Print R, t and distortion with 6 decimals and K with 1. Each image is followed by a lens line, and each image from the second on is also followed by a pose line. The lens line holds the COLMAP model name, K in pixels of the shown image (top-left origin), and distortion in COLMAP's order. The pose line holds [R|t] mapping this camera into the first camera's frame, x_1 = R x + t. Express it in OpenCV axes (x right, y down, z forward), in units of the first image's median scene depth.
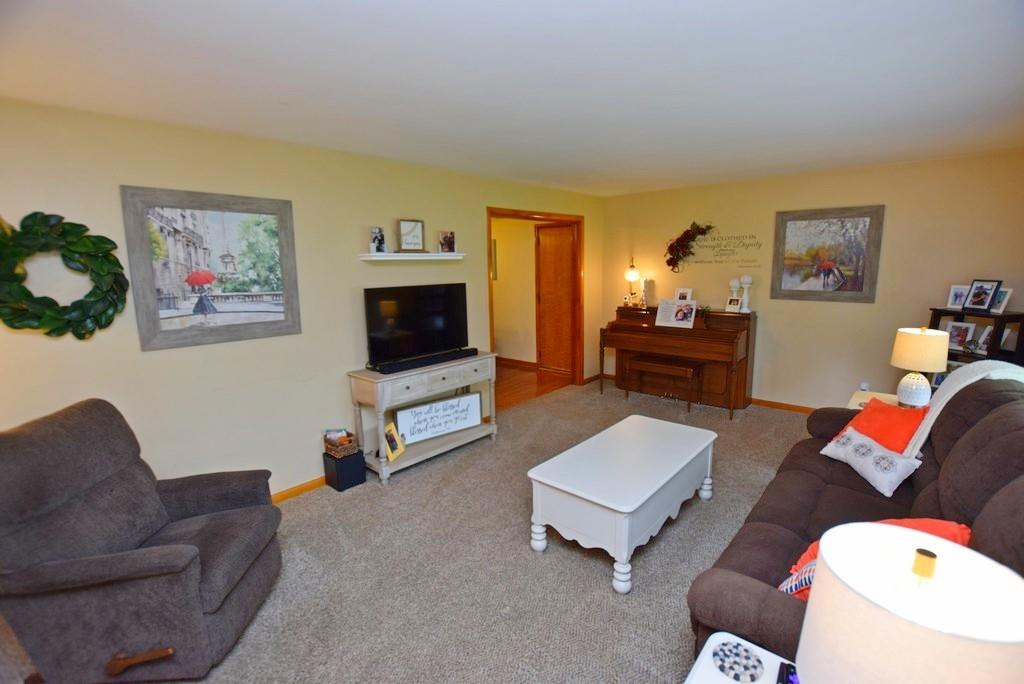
lens RADIAL K [[451.3, 0, 517.3], [0, 451.3, 341.1], [0, 0, 1]] dist [-0.025956, 0.001417]
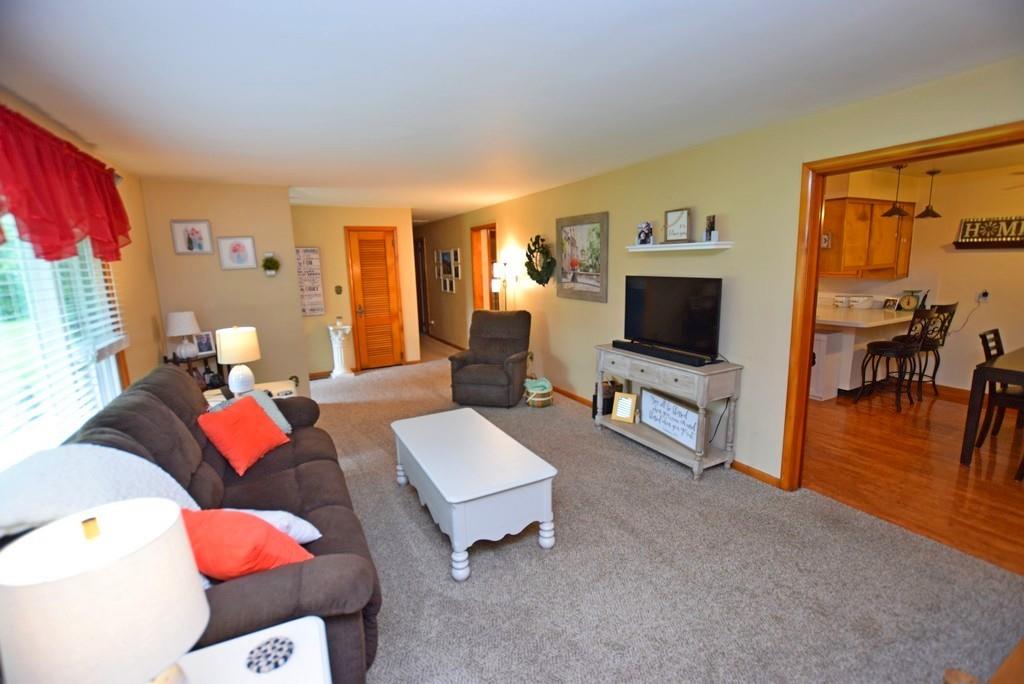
lens RADIAL K [[451.3, 0, 517.3], [0, 451.3, 341.1], [0, 0, 1]] dist [-0.025956, 0.001417]
pose [[-0.344136, 0.189705, -0.919556, 0.799737], [-0.129716, 0.960378, 0.246672, -0.181438], [0.929916, 0.204170, -0.305893, 0.987643]]
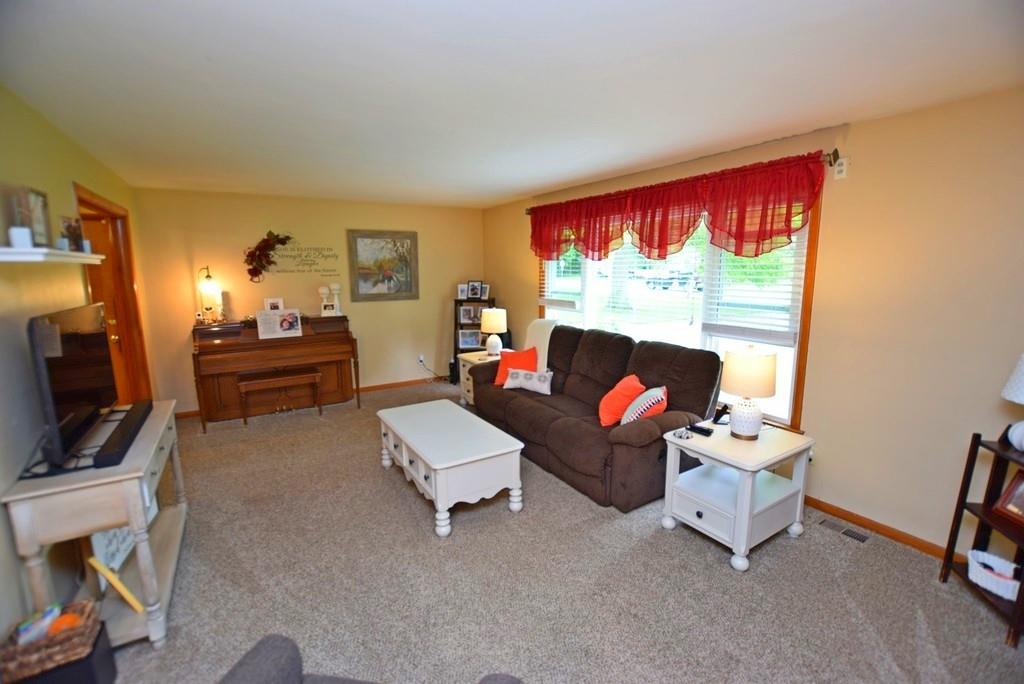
lens RADIAL K [[451.3, 0, 517.3], [0, 451.3, 341.1], [0, 0, 1]] dist [-0.025956, 0.001417]
pose [[0.290299, -0.139316, 0.946741, -0.566597], [0.164635, 0.981865, 0.094002, -0.041675], [-0.942667, 0.128578, 0.307970, 0.295242]]
